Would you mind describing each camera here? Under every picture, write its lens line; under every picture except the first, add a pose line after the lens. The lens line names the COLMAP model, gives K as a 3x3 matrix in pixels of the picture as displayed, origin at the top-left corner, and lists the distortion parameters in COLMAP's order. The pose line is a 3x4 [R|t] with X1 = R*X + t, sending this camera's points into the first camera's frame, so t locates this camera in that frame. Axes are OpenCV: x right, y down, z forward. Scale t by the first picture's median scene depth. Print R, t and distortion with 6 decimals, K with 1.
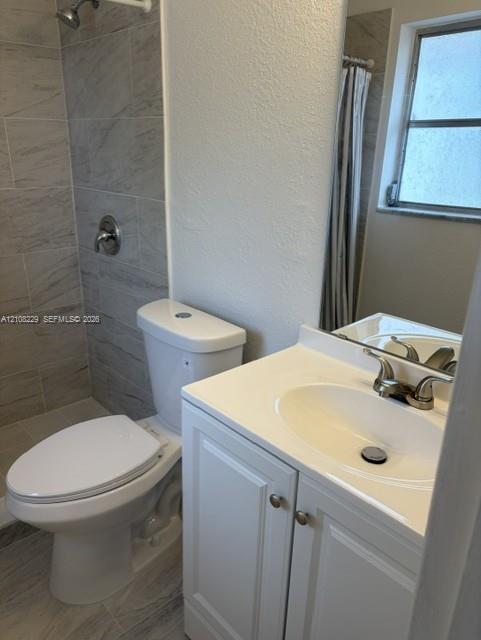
lens RADIAL K [[483.1, 0, 245.7], [0, 483.1, 323.8], [0, 0, 1]] dist [0.052392, -0.064932]
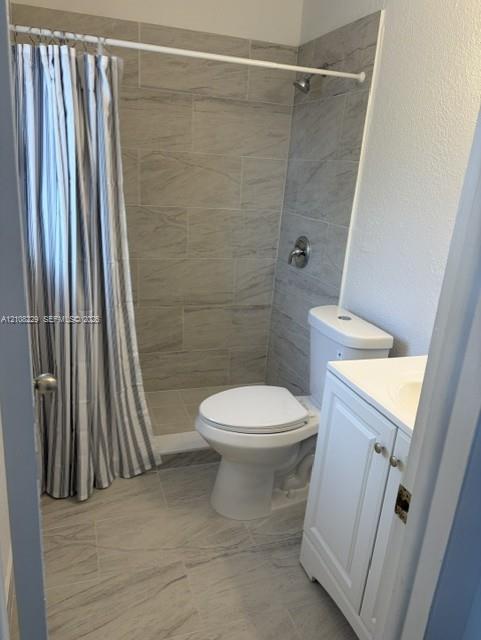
lens RADIAL K [[483.1, 0, 245.7], [0, 483.1, 323.8], [0, 0, 1]] dist [0.052392, -0.064932]
pose [[0.916003, 0.164871, -0.365727, 0.086776], [-0.187008, 0.982023, -0.025682, 0.069723], [0.354918, 0.091919, 0.930368, -0.224803]]
